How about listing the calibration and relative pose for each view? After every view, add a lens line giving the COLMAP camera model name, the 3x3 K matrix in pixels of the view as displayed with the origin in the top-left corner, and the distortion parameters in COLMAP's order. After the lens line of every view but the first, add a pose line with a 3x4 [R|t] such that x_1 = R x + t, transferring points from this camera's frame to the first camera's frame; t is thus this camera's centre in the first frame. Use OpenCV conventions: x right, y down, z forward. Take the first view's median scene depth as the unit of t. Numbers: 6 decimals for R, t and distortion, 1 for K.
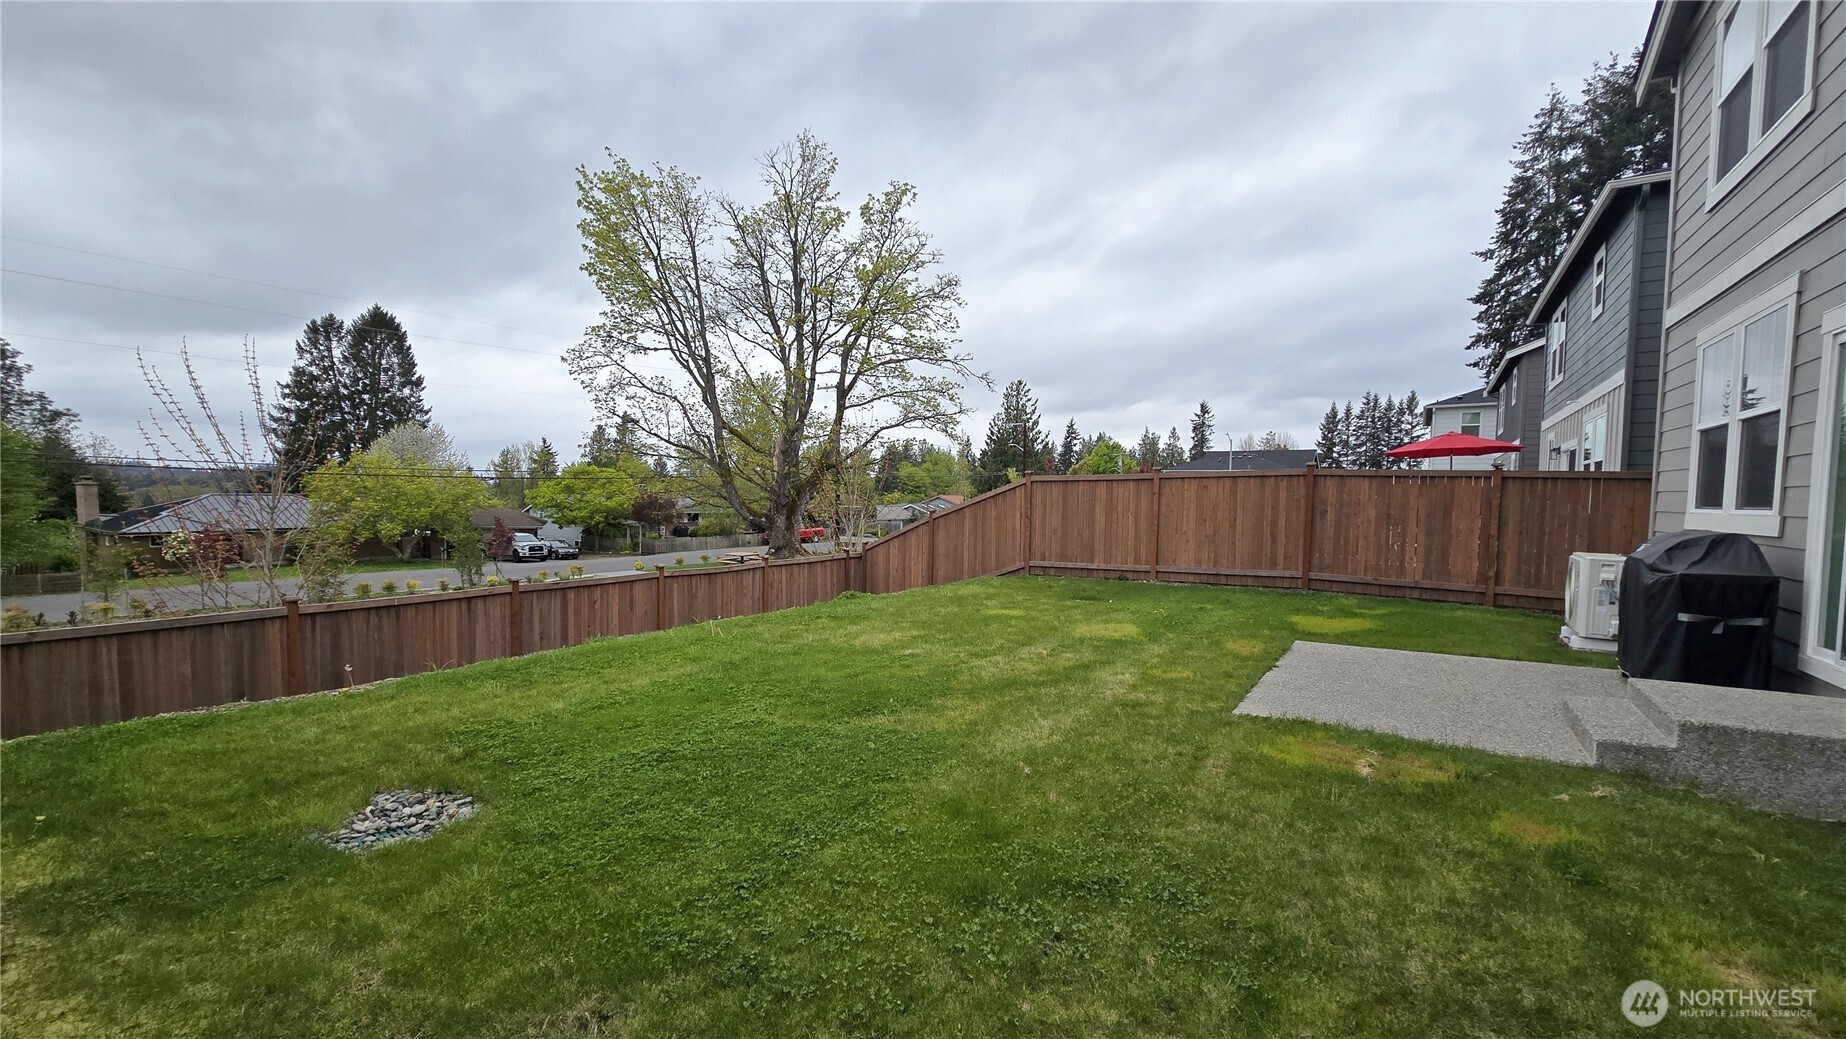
lens RADIAL K [[753.0, 0, 919.9], [0, 753.0, 532.8], [0, 0, 1]] dist [-0.006389, 0.001548]
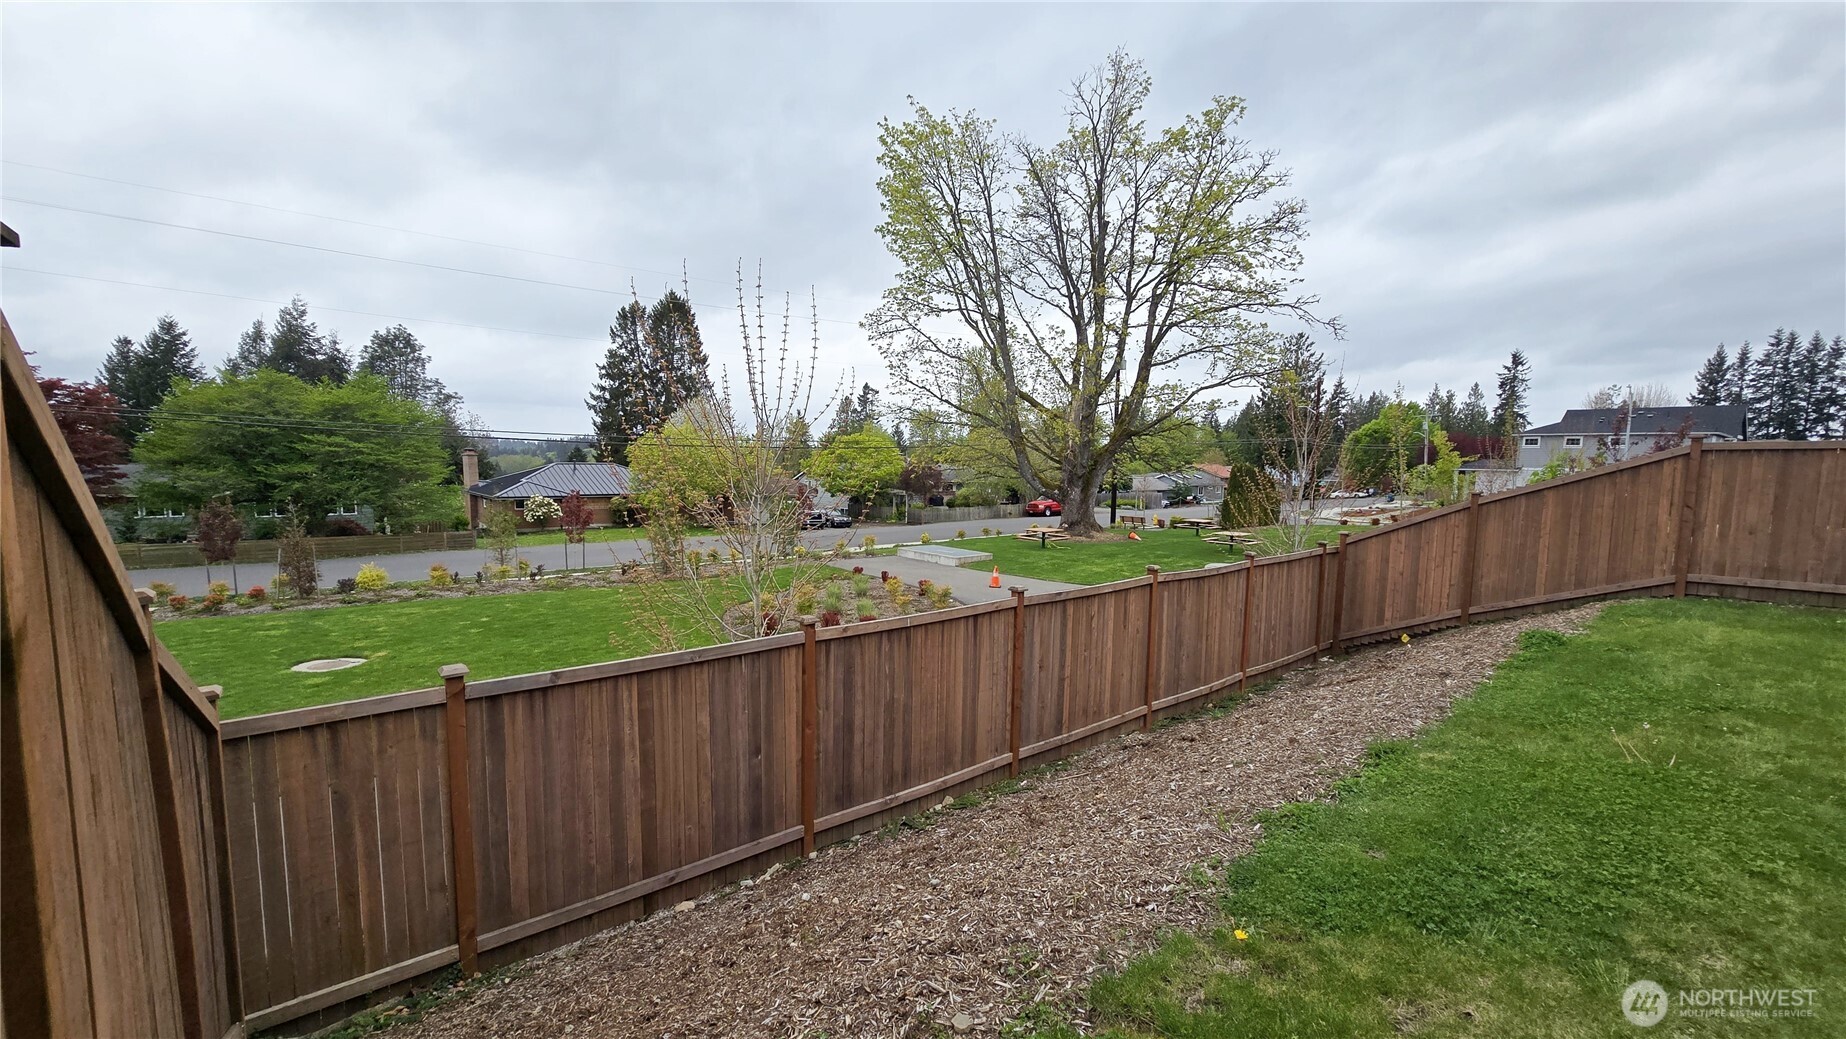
lens RADIAL K [[753.0, 0, 917.1], [0, 753.0, 532.7], [0, 0, 1]] dist [-0.006389, 0.001548]
pose [[0.958085, 0.026949, -0.285213, -0.111481], [-0.014915, 0.998908, 0.044281, -0.006086], [0.286095, -0.038172, 0.957441, 0.071236]]
